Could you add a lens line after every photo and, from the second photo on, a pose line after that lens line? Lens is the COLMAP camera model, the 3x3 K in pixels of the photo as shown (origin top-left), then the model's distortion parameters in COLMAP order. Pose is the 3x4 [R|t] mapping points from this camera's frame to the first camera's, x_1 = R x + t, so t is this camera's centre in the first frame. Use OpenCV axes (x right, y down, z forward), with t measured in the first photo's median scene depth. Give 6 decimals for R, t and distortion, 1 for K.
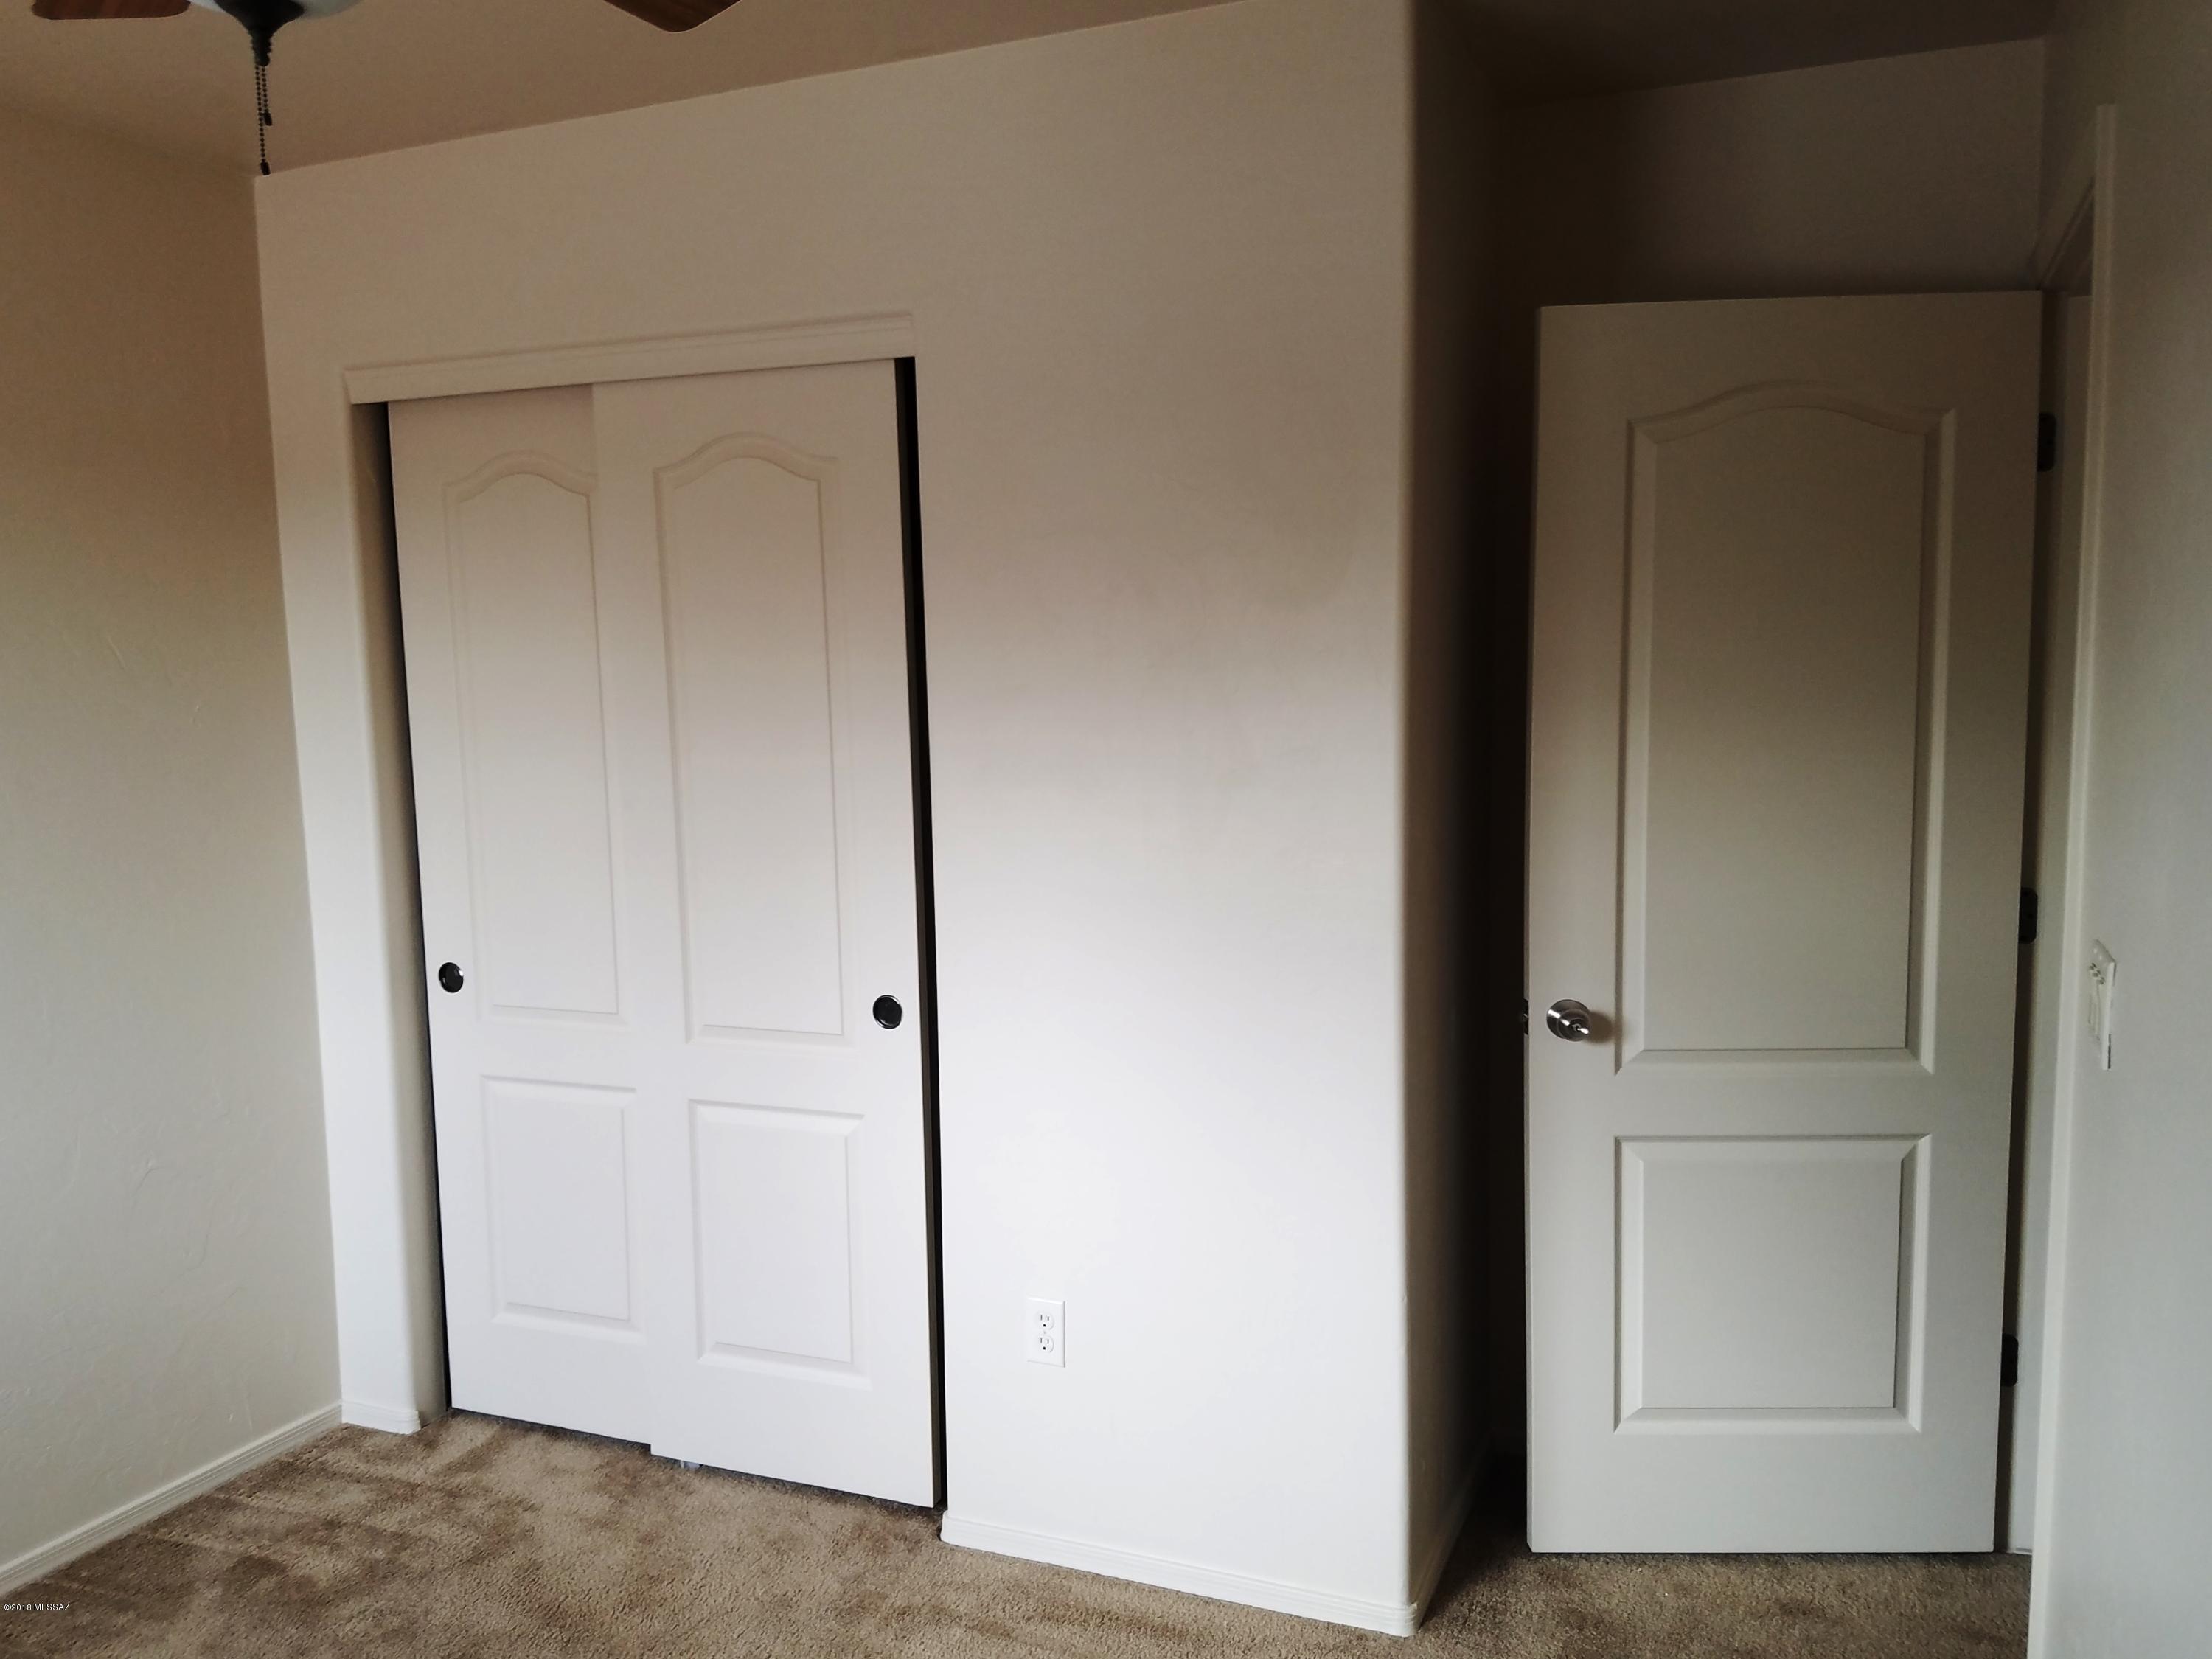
lens RADIAL K [[1805.2, 0, 1106.0], [0, 1805.2, 829.5], [0, 0, 1]] dist [0.128409, -0.001611]
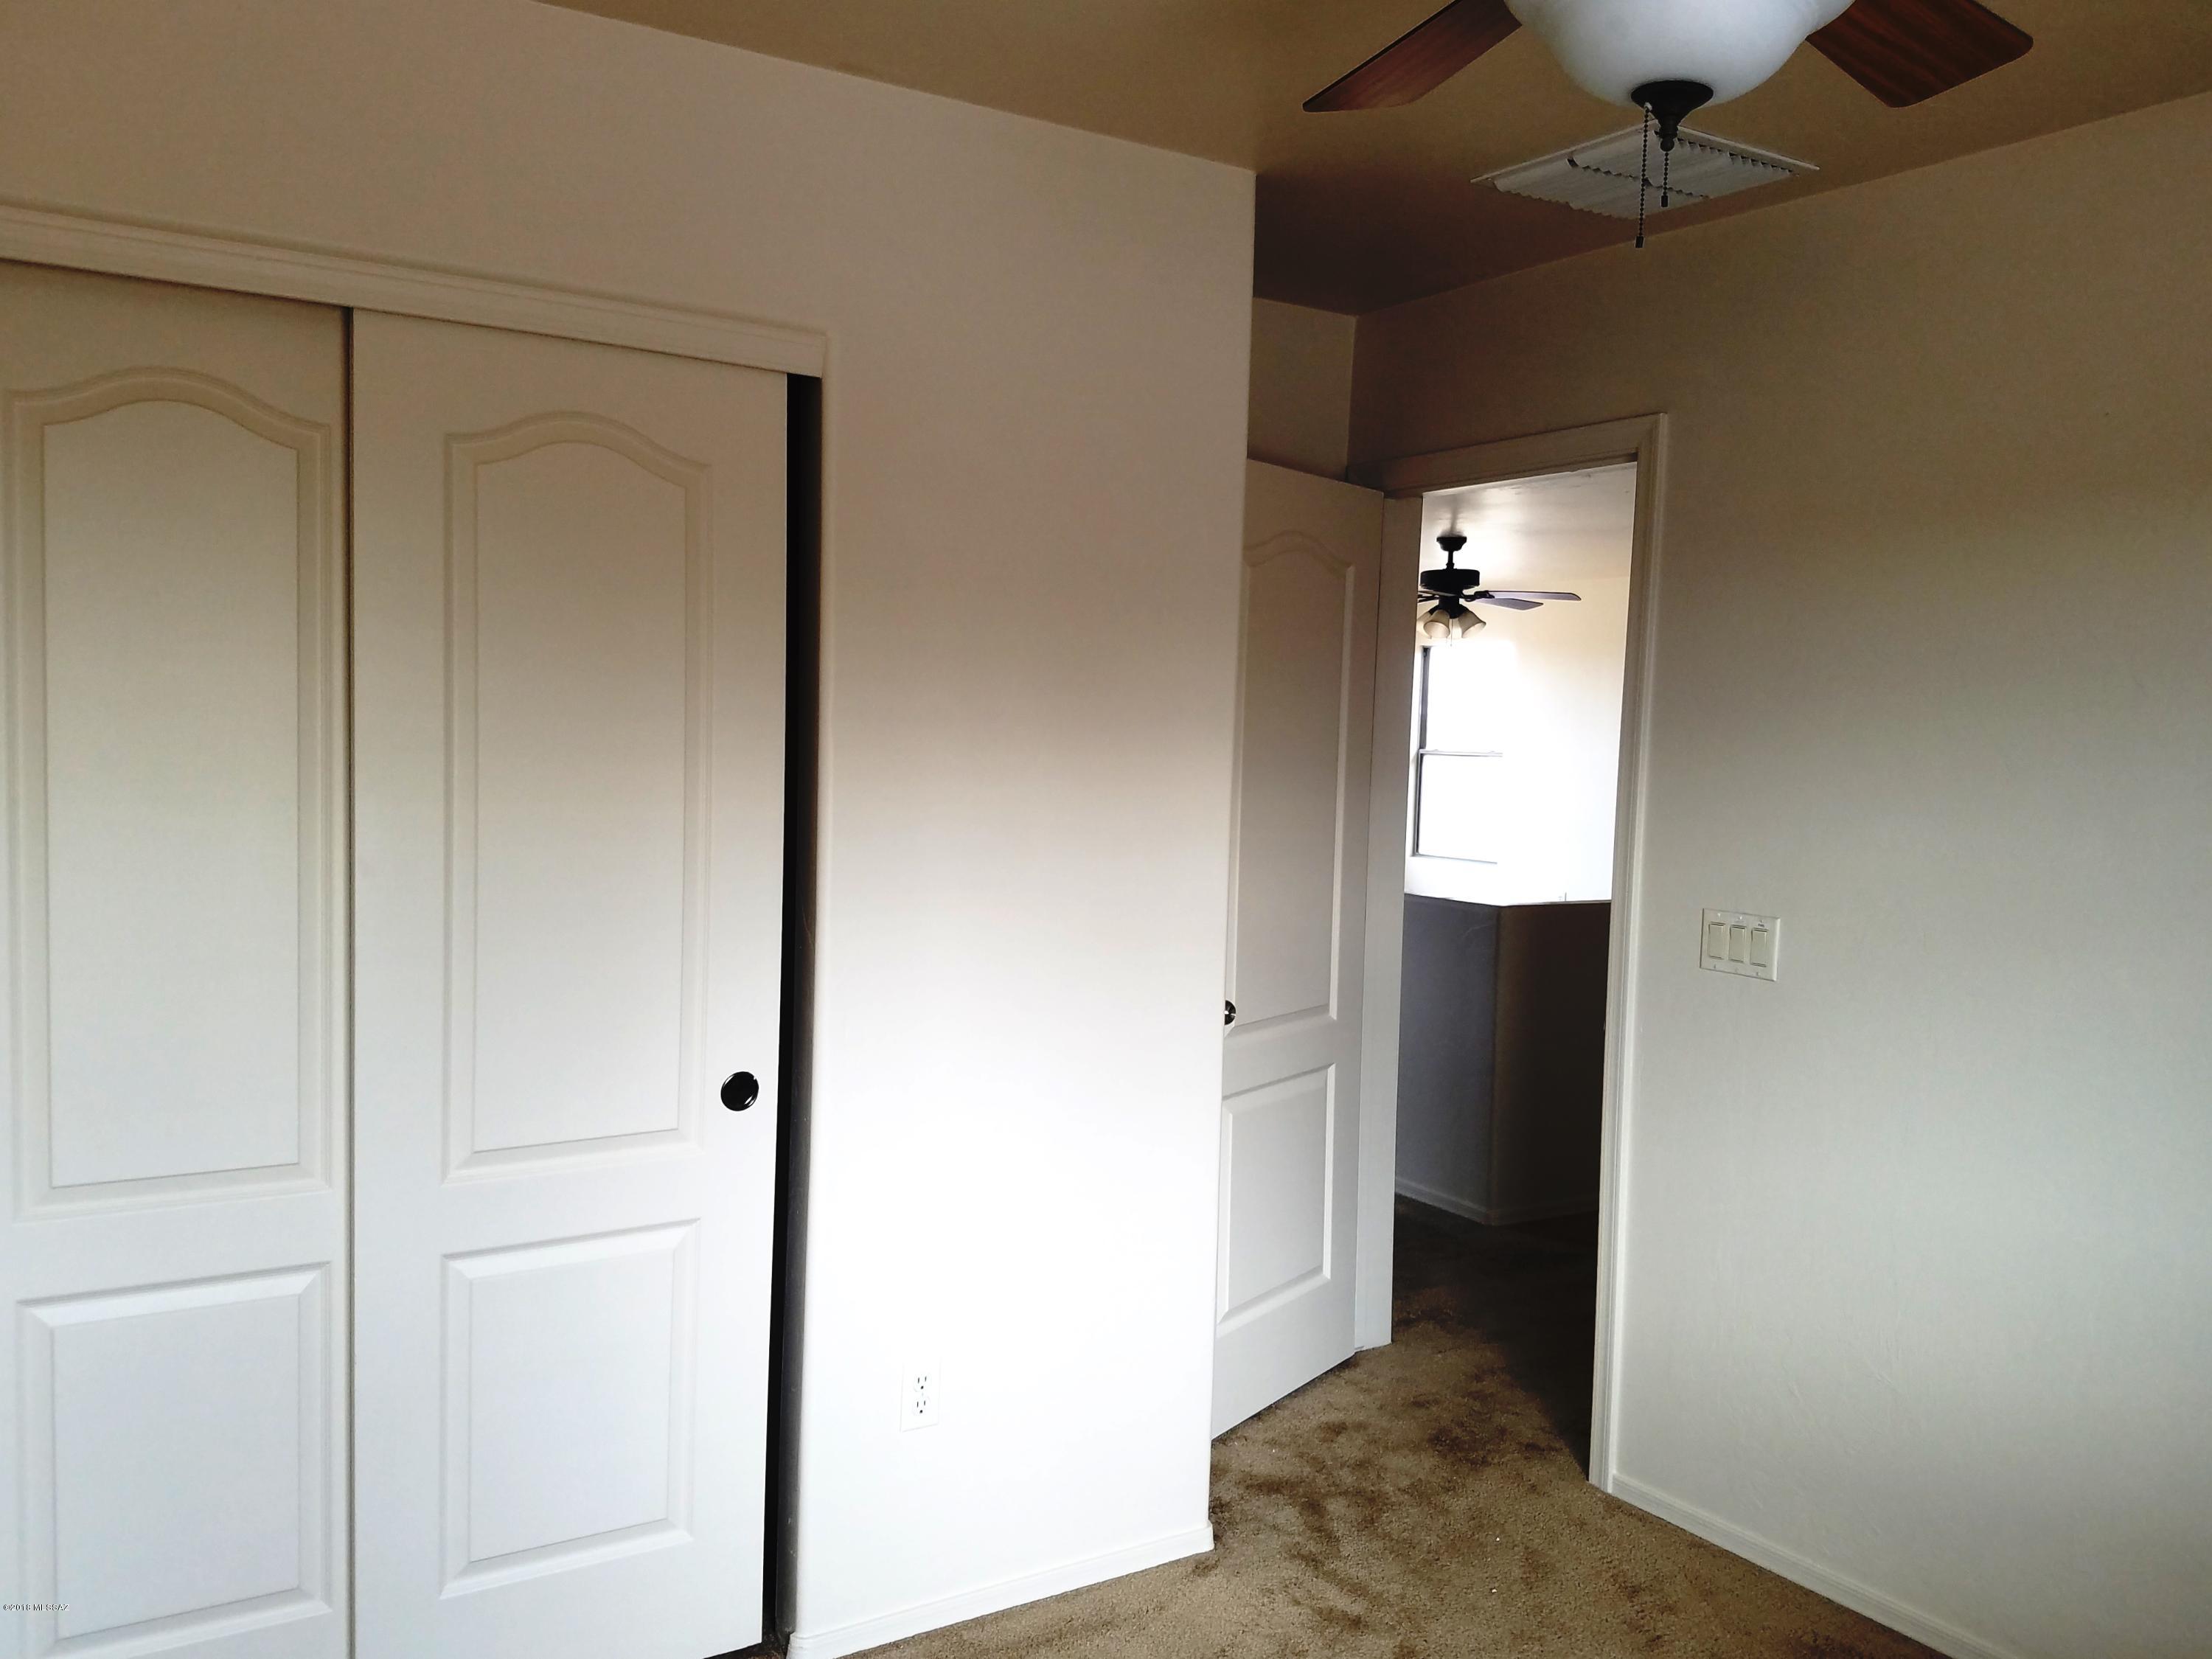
lens RADIAL K [[1805.2, 0, 1106.0], [0, 1805.2, 829.5], [0, 0, 1]] dist [0.128409, -0.001611]
pose [[0.569458, -0.021200, 0.821747, -0.764767], [0.036350, 0.999339, 0.000591, -0.023301], [-0.821216, 0.029534, 0.569852, 0.346409]]
